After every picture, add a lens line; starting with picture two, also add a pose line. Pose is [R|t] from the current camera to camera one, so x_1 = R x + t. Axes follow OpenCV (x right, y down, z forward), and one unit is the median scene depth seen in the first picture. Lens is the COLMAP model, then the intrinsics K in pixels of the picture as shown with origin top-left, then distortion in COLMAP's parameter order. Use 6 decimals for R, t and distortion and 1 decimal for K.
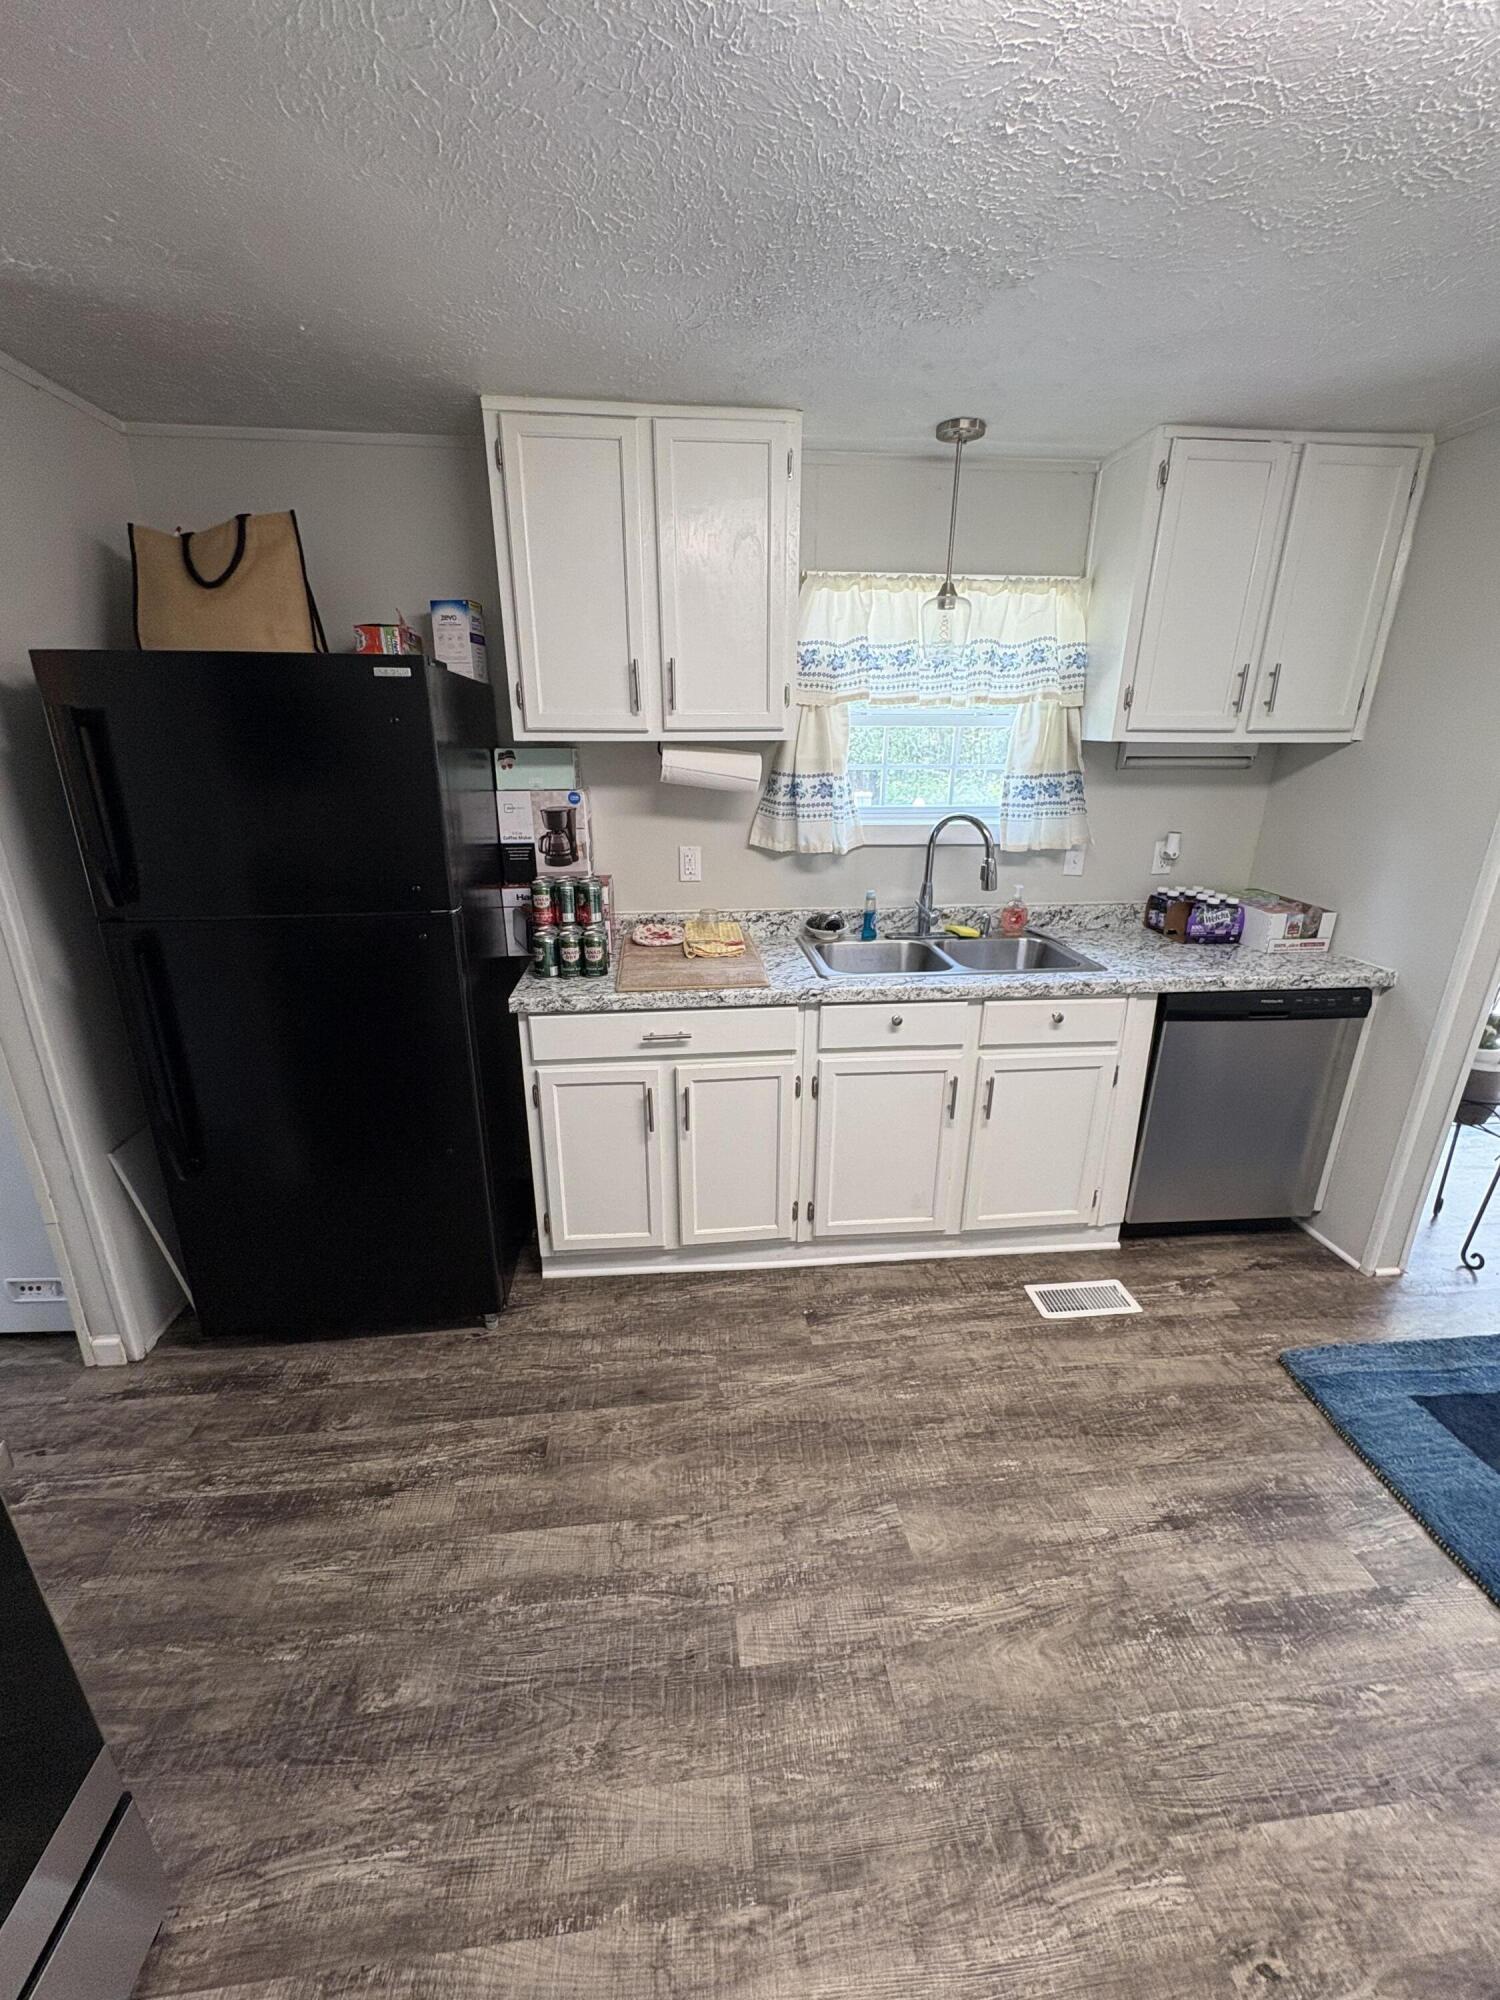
lens RADIAL K [[796.7, 0, 752.9], [0, 796.7, 999.1], [0, 0, 1]] dist [-0.000841, 0.000526]
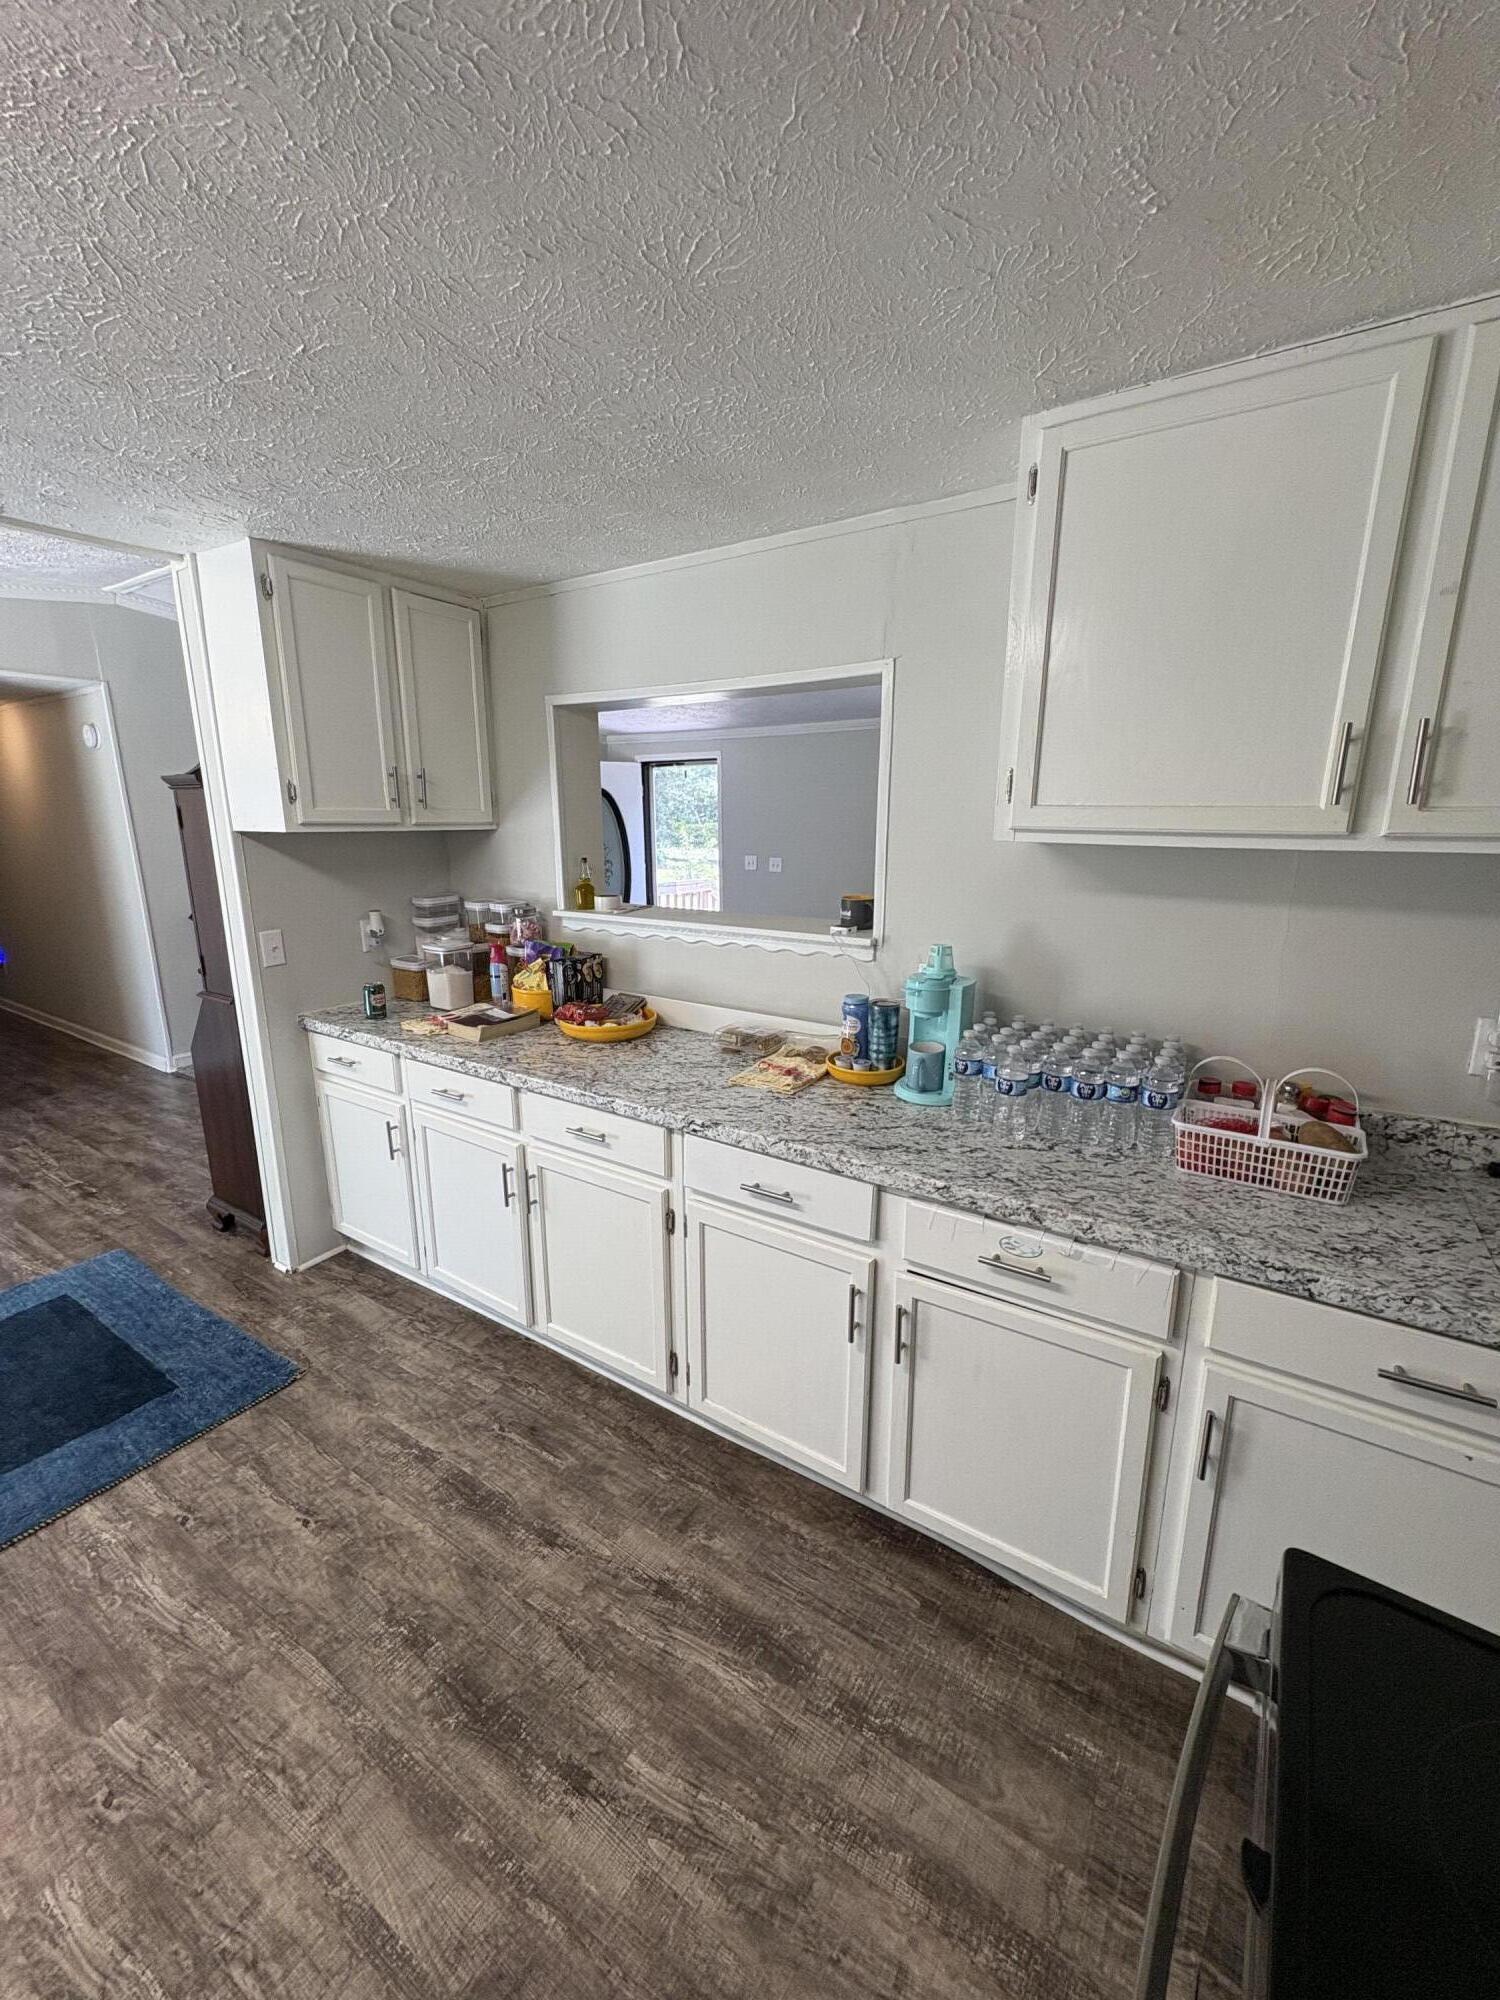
lens RADIAL K [[798.5, 0, 750.0], [0, 798.5, 1000.0], [0, 0, 1]] dist [0.000234, 0.000057]
pose [[-0.775673, -0.141571, 0.615052, -0.387288], [0.205232, 0.864976, 0.457926, -0.119491], [-0.596835, 0.481429, -0.641884, 0.324600]]
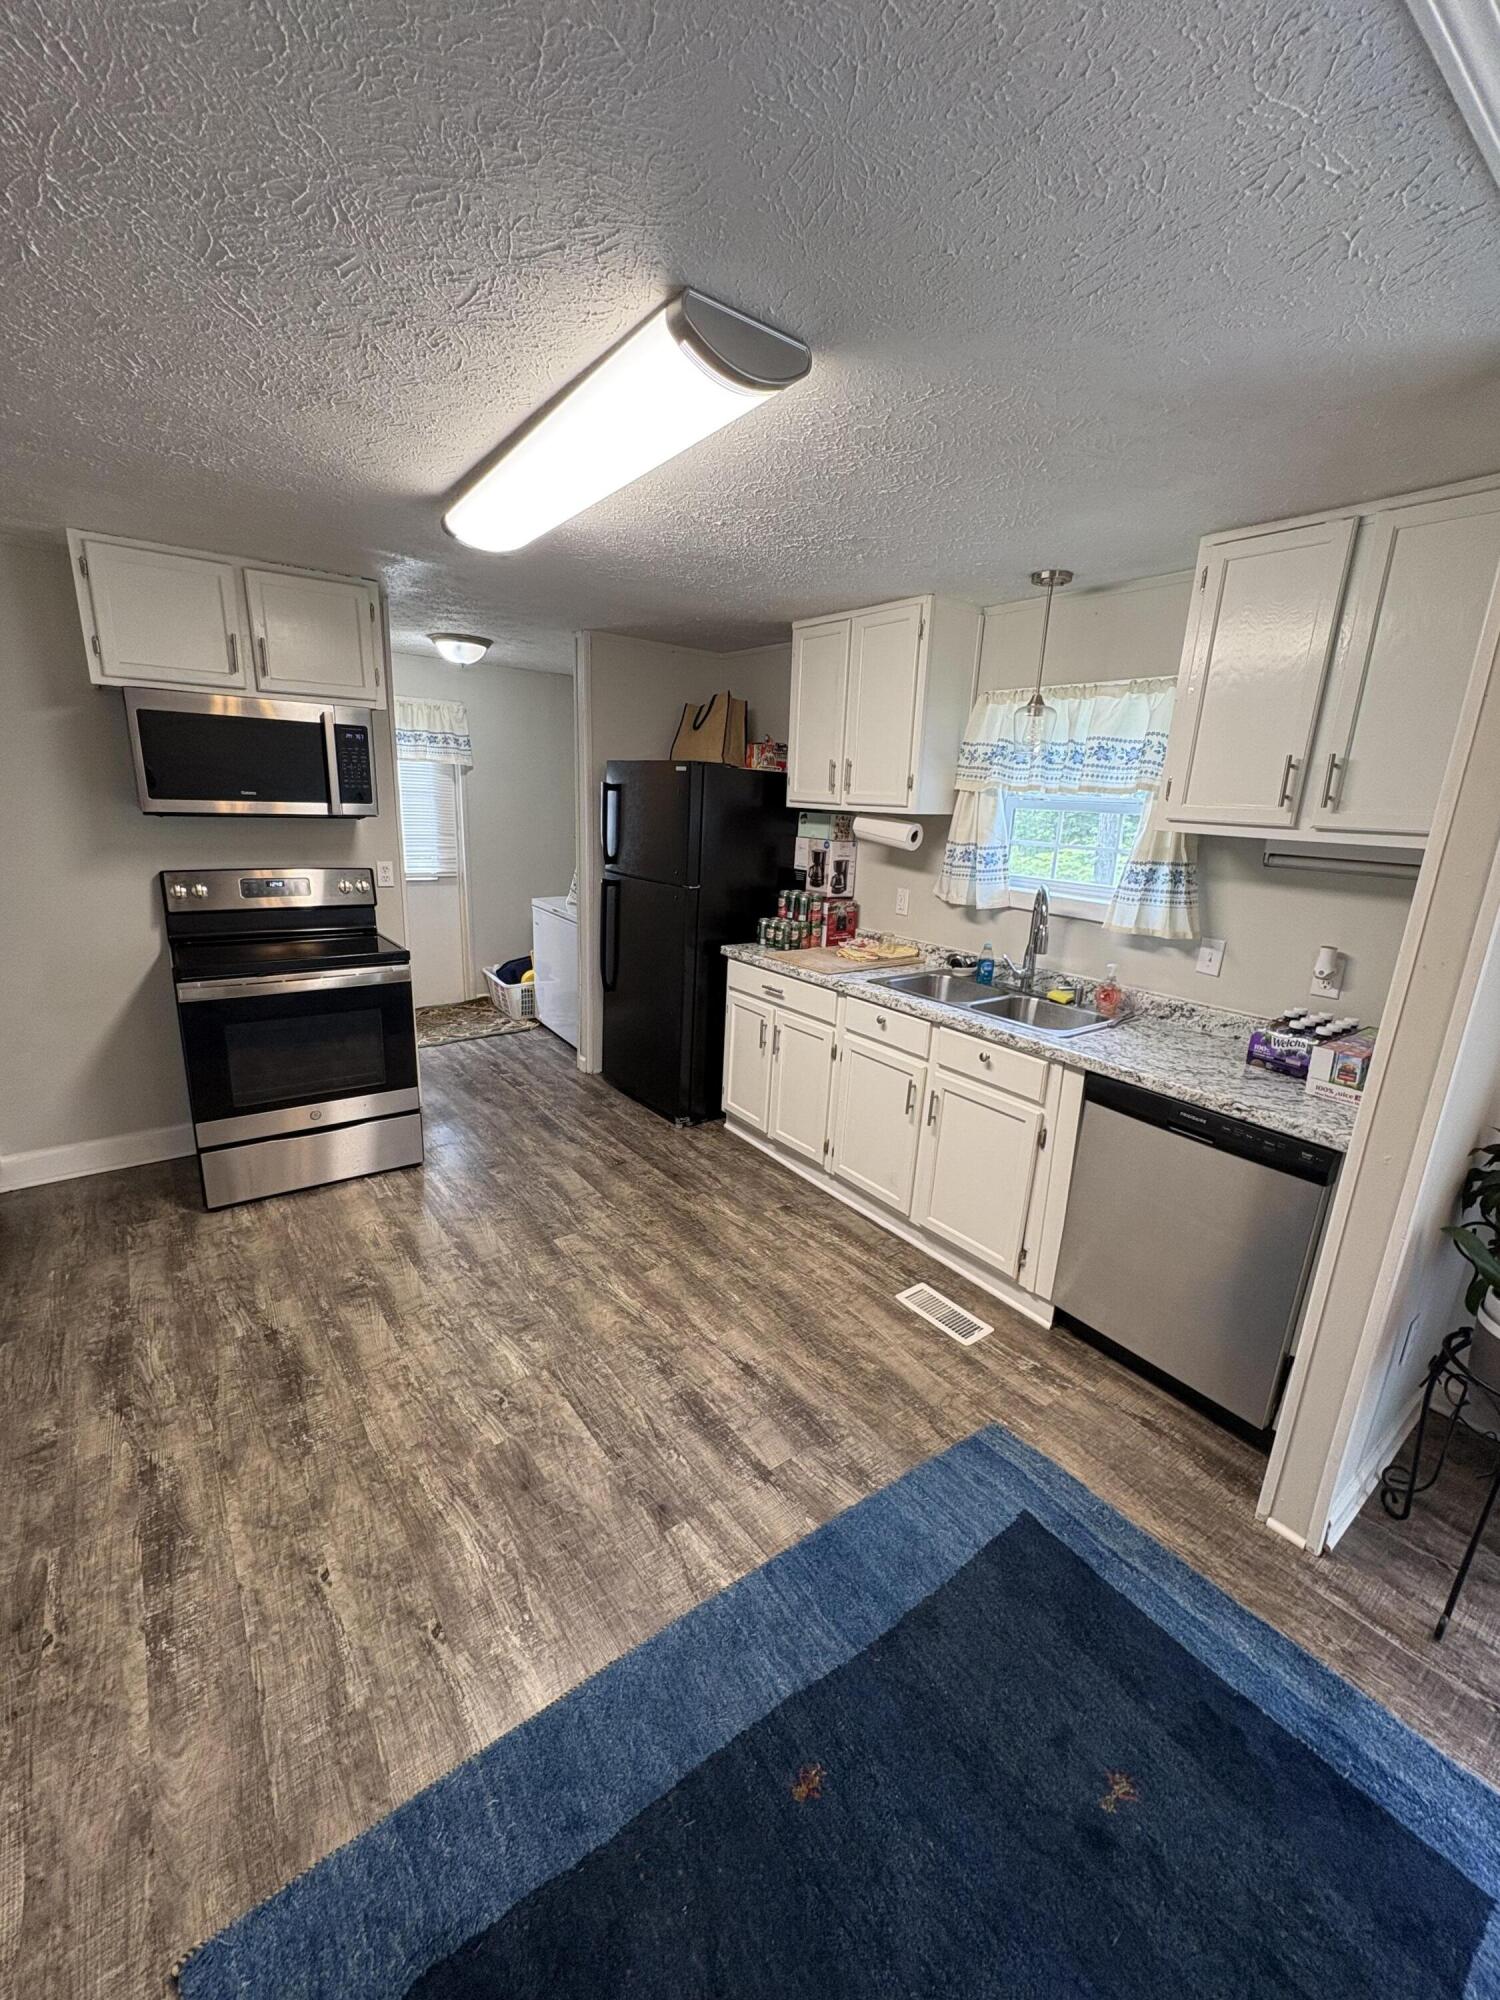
lens RADIAL K [[796.7, 0, 752.9], [0, 796.7, 999.1], [0, 0, 1]] dist [-0.000841, 0.000526]
pose [[0.522688, 0.233998, -0.819782, 1.277094], [-0.315393, 0.946445, 0.069060, -0.034138], [0.792038, 0.222457, 0.568497, 0.077787]]
